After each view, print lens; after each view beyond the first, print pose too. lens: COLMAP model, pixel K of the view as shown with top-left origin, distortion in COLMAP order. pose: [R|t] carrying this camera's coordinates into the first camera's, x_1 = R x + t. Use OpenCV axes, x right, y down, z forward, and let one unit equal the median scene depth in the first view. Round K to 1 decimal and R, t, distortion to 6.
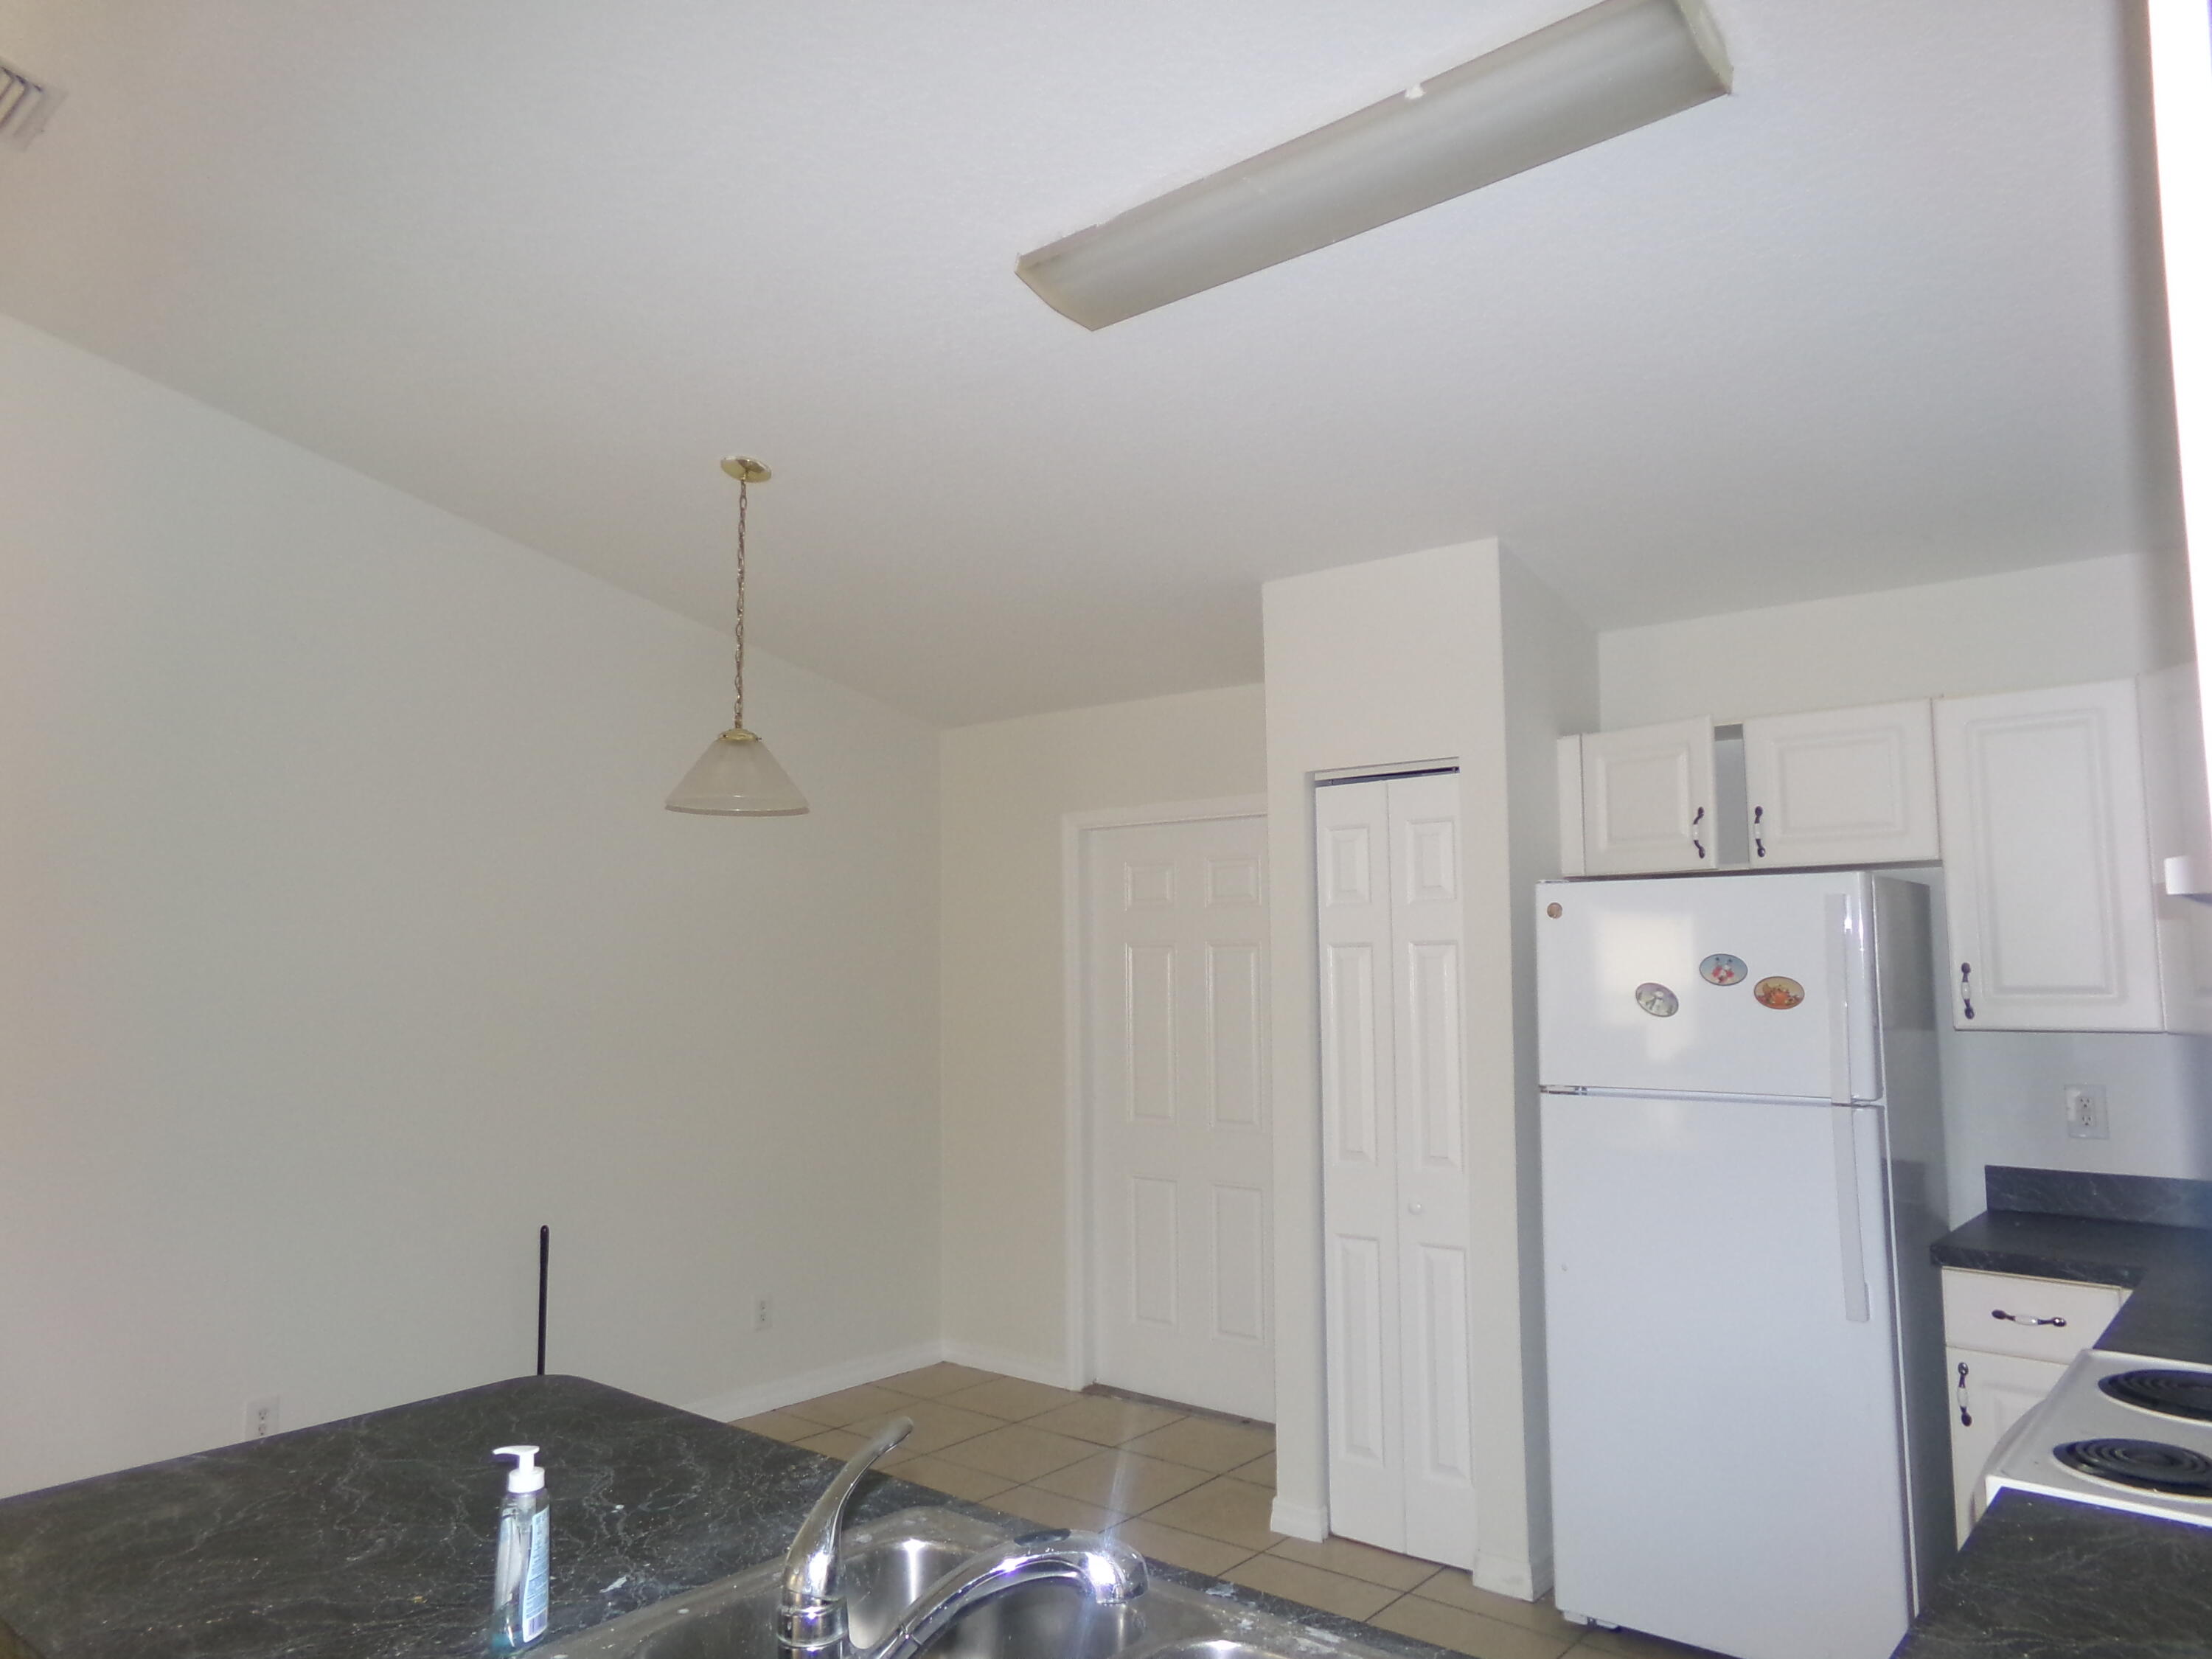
lens RADIAL K [[1524.8, 0, 1103.4], [0, 1524.8, 832.1], [0, 0, 1]] dist [-0.009440, -0.001211]
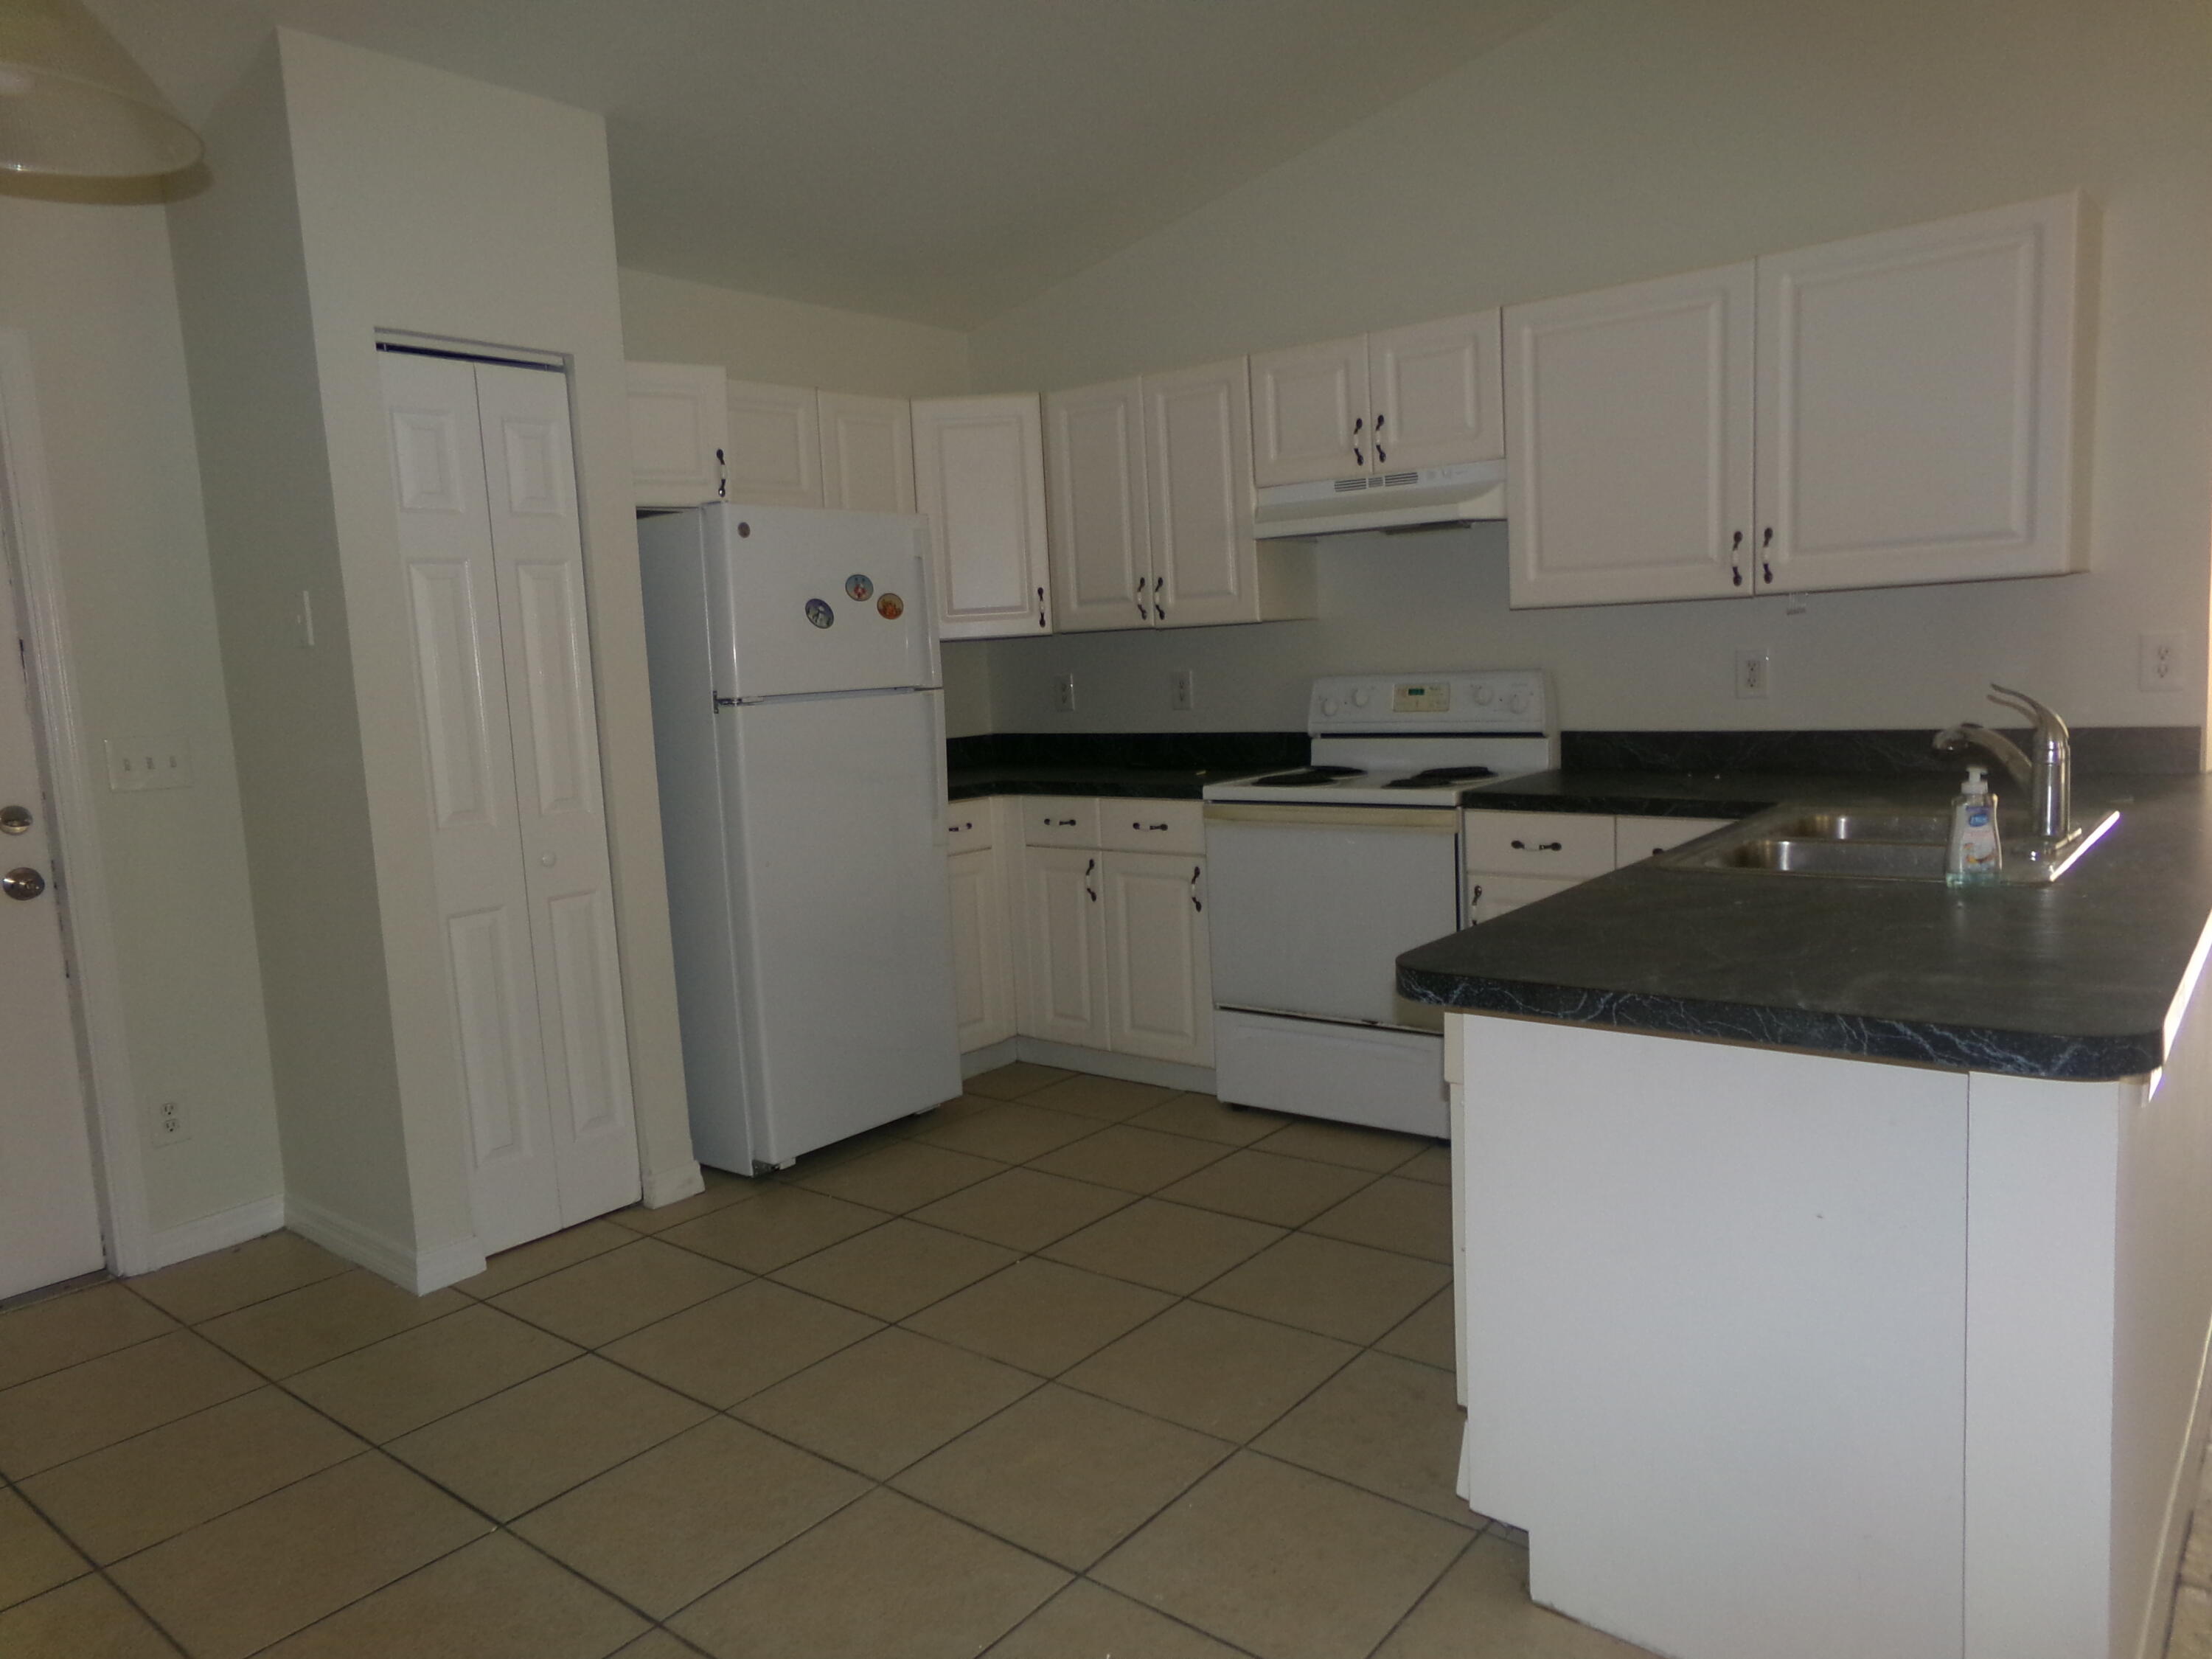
lens RADIAL K [[1524.8, 0, 1103.4], [0, 1524.8, 825.5], [0, 0, 1]] dist [-0.009440, -0.001211]
pose [[-0.018797, -0.093686, 0.995424, -0.814938], [-0.025454, 0.995322, 0.093196, 0.158478], [-0.999499, -0.023586, -0.021094, 0.809789]]
